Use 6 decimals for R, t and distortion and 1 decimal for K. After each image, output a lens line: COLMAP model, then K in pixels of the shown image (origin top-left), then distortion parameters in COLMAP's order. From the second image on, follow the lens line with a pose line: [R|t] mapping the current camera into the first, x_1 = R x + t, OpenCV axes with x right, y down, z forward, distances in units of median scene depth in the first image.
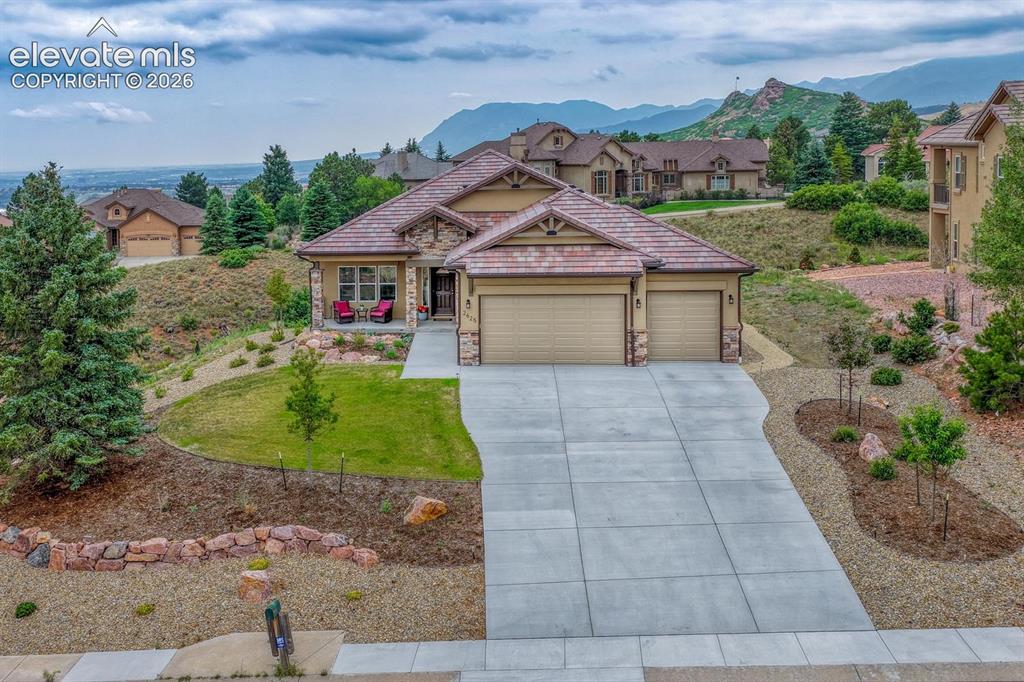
lens RADIAL K [[907.6, 0, 511.9], [0, 907.6, 254.0], [0, 0, 1]] dist [0.043352, -0.012787]
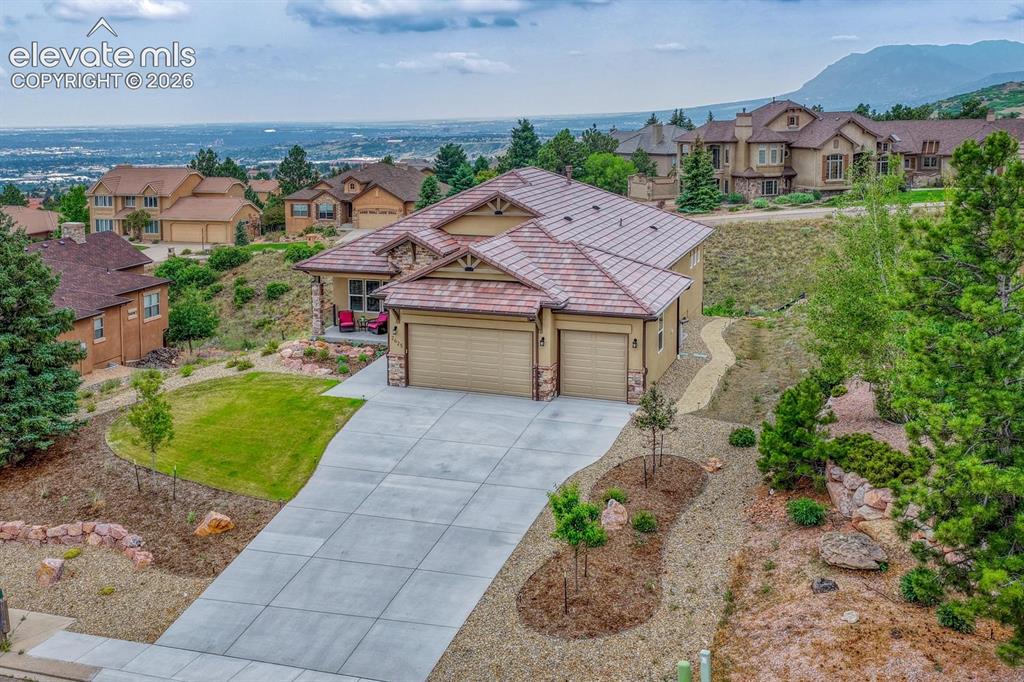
lens RADIAL K [[952.5, 0, 628.4], [0, 952.5, 275.4], [0, 0, 1]] dist [0.058868, -0.018133]
pose [[0.963964, 0.057824, -0.259671, 0.509160], [-0.039905, 0.996478, 0.073757, -0.104803], [0.263021, -0.060737, 0.962876, -0.020533]]
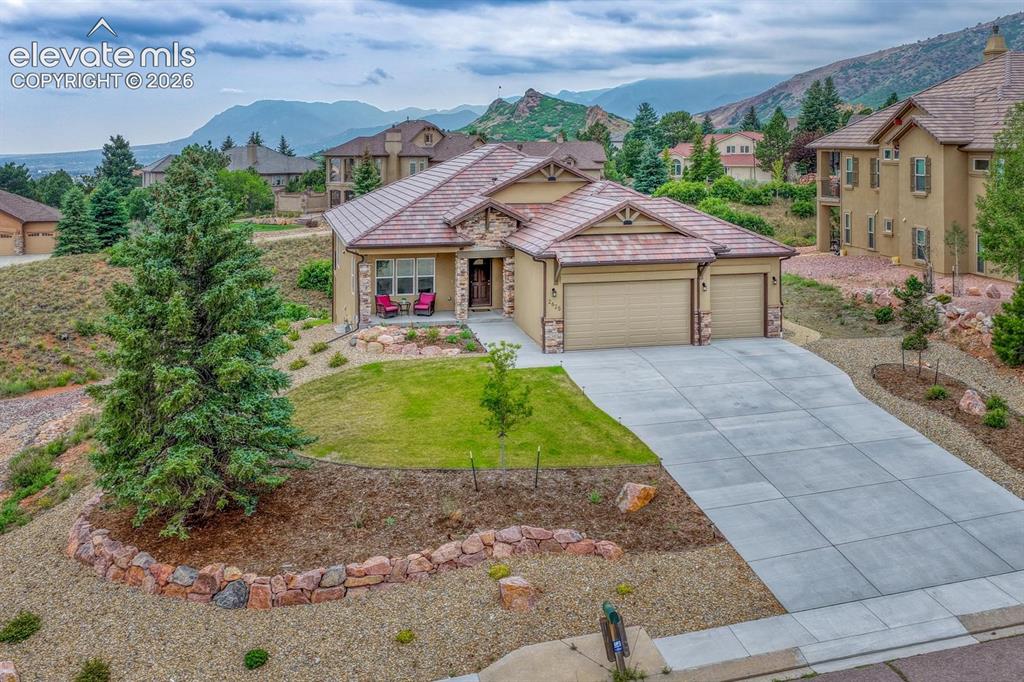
lens RADIAL K [[844.1, 0, 570.2], [0, 844.1, 226.6], [0, 0, 1]] dist [0.039799, -0.007815]
pose [[0.950712, -0.008941, 0.309948, -0.322844], [0.016220, 0.999650, -0.020916, 0.000853], [-0.309652, 0.024913, 0.950524, 0.087422]]
